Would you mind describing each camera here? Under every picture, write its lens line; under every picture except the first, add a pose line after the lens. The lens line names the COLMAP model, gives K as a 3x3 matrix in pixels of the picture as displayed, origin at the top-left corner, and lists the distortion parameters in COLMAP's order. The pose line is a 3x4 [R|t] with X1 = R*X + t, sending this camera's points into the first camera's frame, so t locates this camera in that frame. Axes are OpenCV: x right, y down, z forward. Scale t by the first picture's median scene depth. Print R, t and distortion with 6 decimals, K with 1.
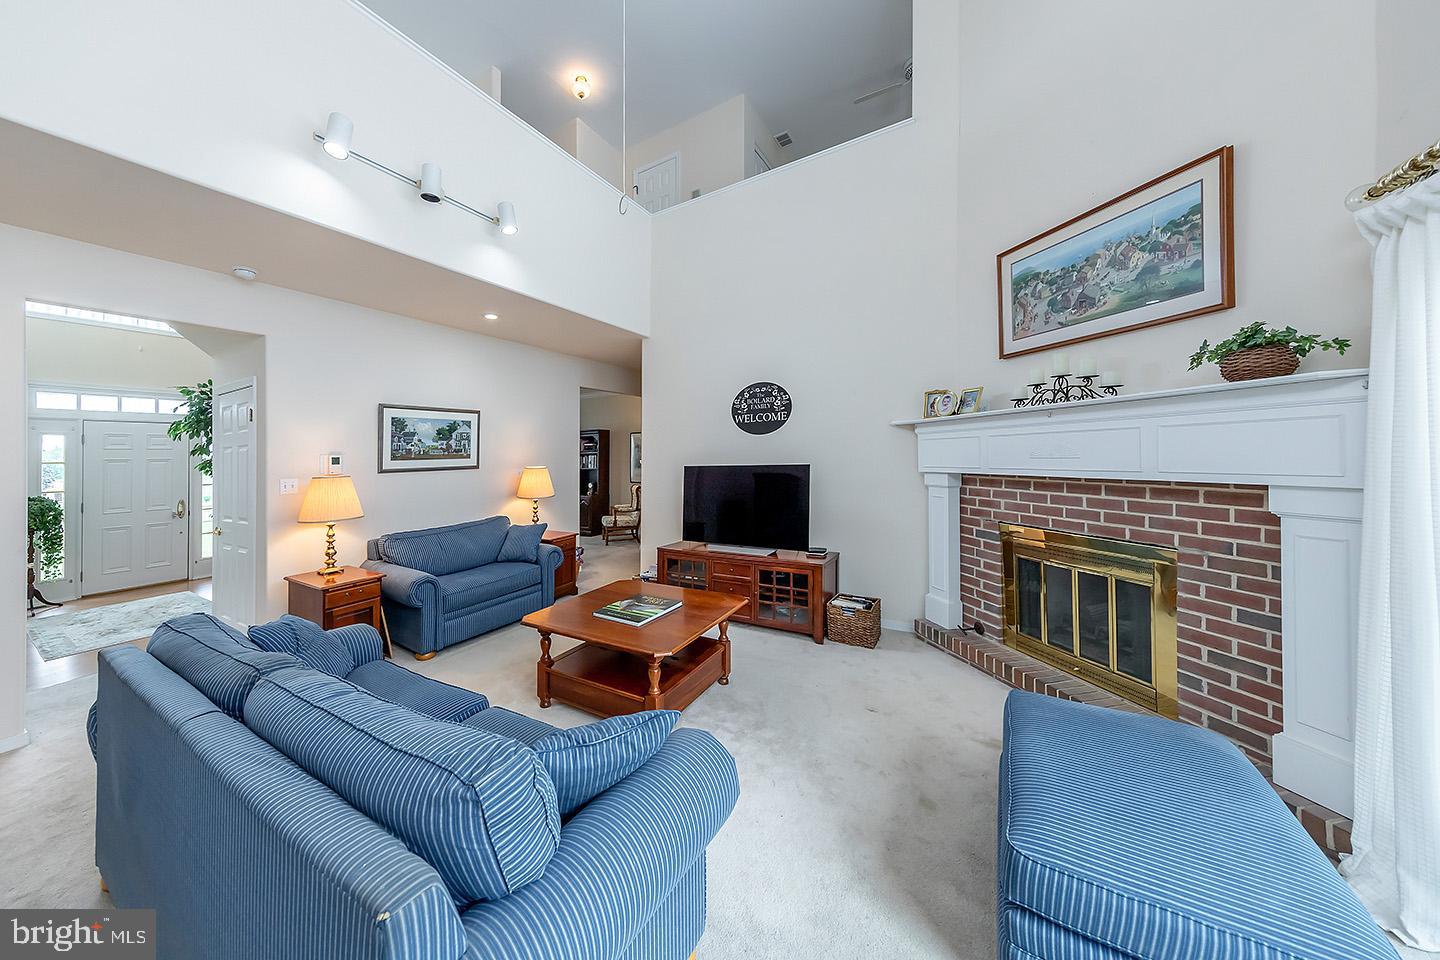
lens RADIAL K [[490.1, 0, 683.6], [0, 490.1, 460.7], [0, 0, 1]] dist [-0.002601, -0.000224]
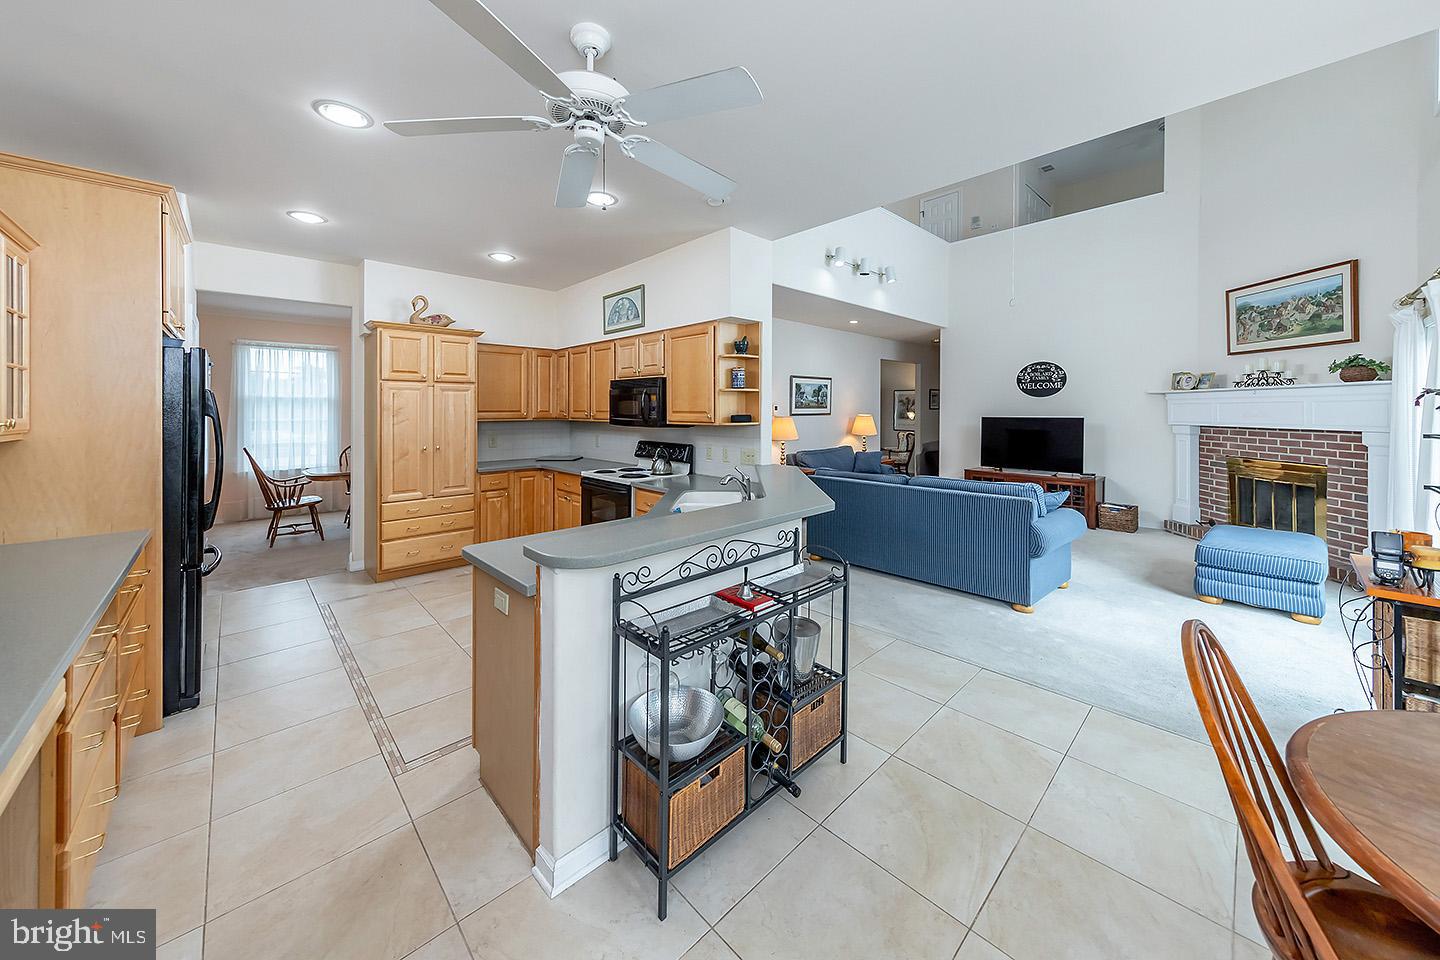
lens RADIAL K [[522.3, 0, 724.0], [0, 522.3, 399.2], [0, 0, 1]] dist [0.005736, -0.001141]
pose [[0.965426, 0.016907, -0.260127, -0.515639], [-0.023084, 0.999519, -0.020709, 0.011829], [0.259652, 0.025997, 0.965352, -1.122551]]
